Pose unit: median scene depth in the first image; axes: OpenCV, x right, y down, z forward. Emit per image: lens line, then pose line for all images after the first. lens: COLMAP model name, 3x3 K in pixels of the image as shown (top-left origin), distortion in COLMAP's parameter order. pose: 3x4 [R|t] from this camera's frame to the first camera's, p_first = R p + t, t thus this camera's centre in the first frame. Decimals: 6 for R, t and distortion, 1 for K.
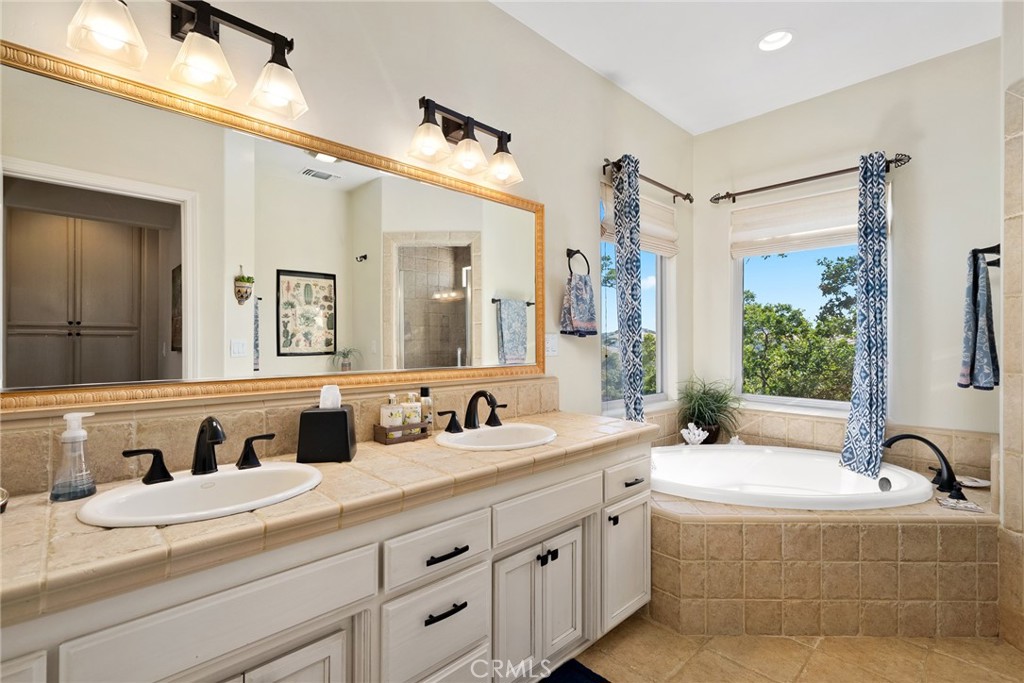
lens RADIAL K [[470.0, 0, 513.5], [0, 470.0, 340.8], [0, 0, 1]] dist [-0.001414, 0.000174]
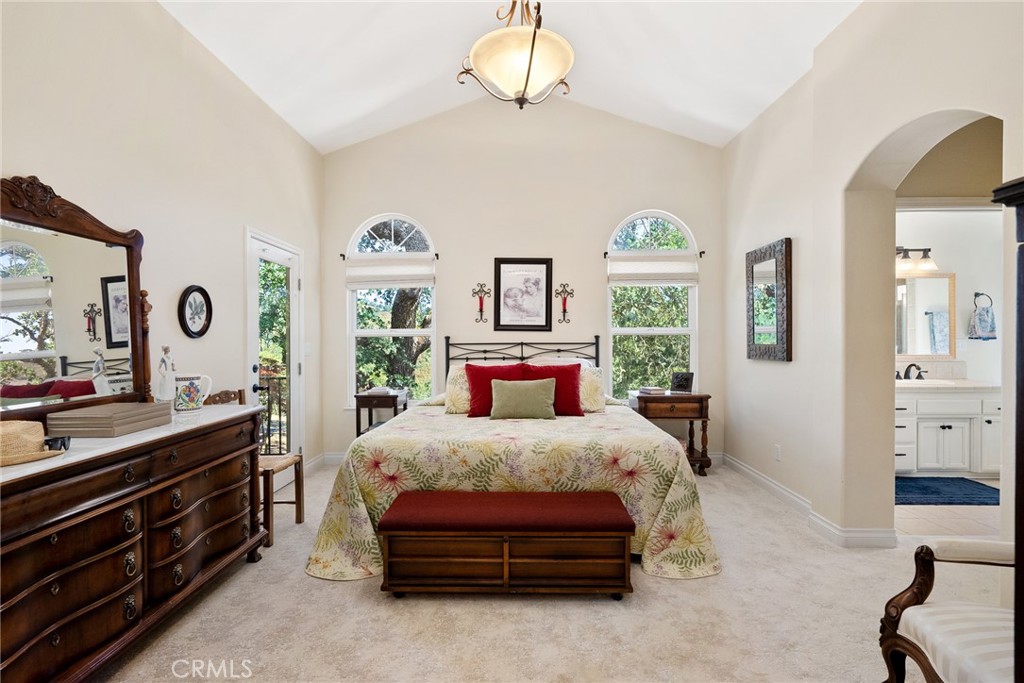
lens RADIAL K [[470.0, 0, 511.2], [0, 470.0, 339.7], [0, 0, 1]] dist [-0.001414, 0.000174]
pose [[0.706781, 0.000931, -0.707432, 0.145135], [0.003547, 0.999982, 0.004859, -0.029071], [0.707424, -0.005943, 0.706765, -1.750089]]
